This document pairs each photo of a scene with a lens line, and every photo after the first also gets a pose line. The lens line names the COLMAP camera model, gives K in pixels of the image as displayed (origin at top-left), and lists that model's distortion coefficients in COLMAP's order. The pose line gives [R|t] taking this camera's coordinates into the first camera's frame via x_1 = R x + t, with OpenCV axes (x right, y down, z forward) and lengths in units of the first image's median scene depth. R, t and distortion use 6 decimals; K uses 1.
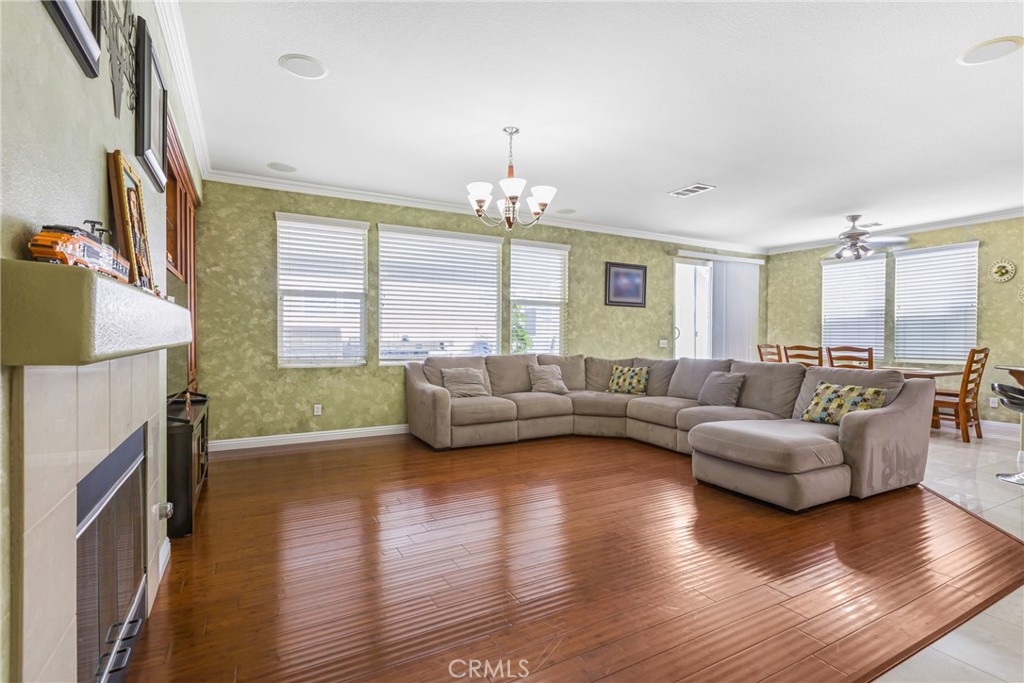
lens RADIAL K [[466.3, 0, 510.8], [0, 466.3, 340.7], [0, 0, 1]] dist [-0.001948, 0.000737]
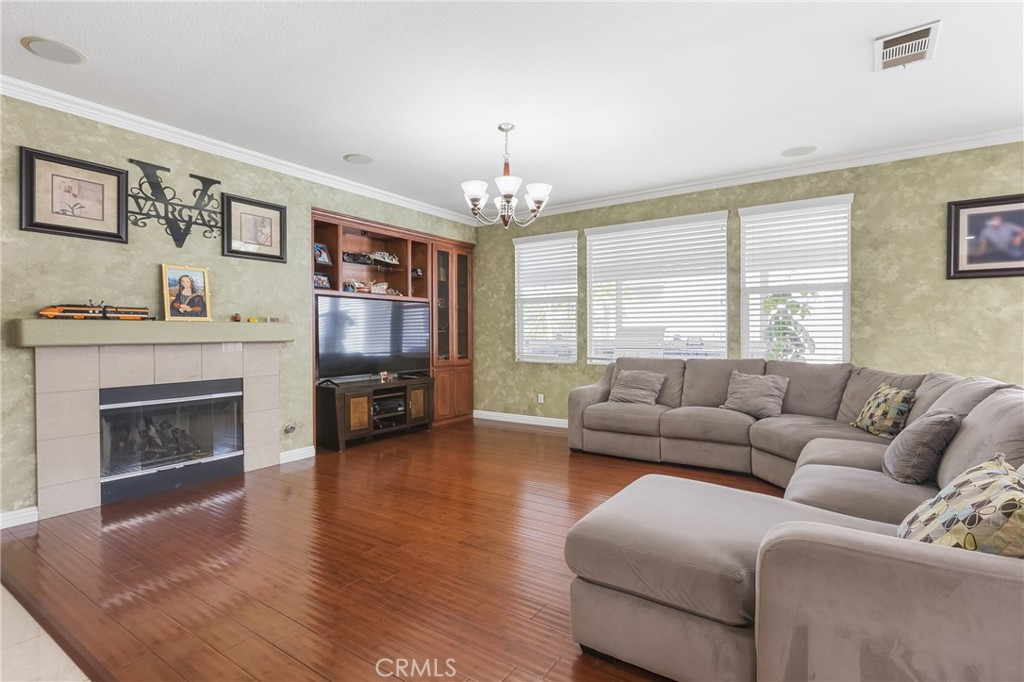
lens RADIAL K [[466.3, 0, 514.4], [0, 466.3, 338.5], [0, 0, 1]] dist [-0.001948, 0.000737]
pose [[0.502724, 0.001020, -0.864446, 0.546955], [-0.002570, 0.999997, -0.000315, -0.003342], [0.864443, 0.002380, 0.502725, 0.330466]]
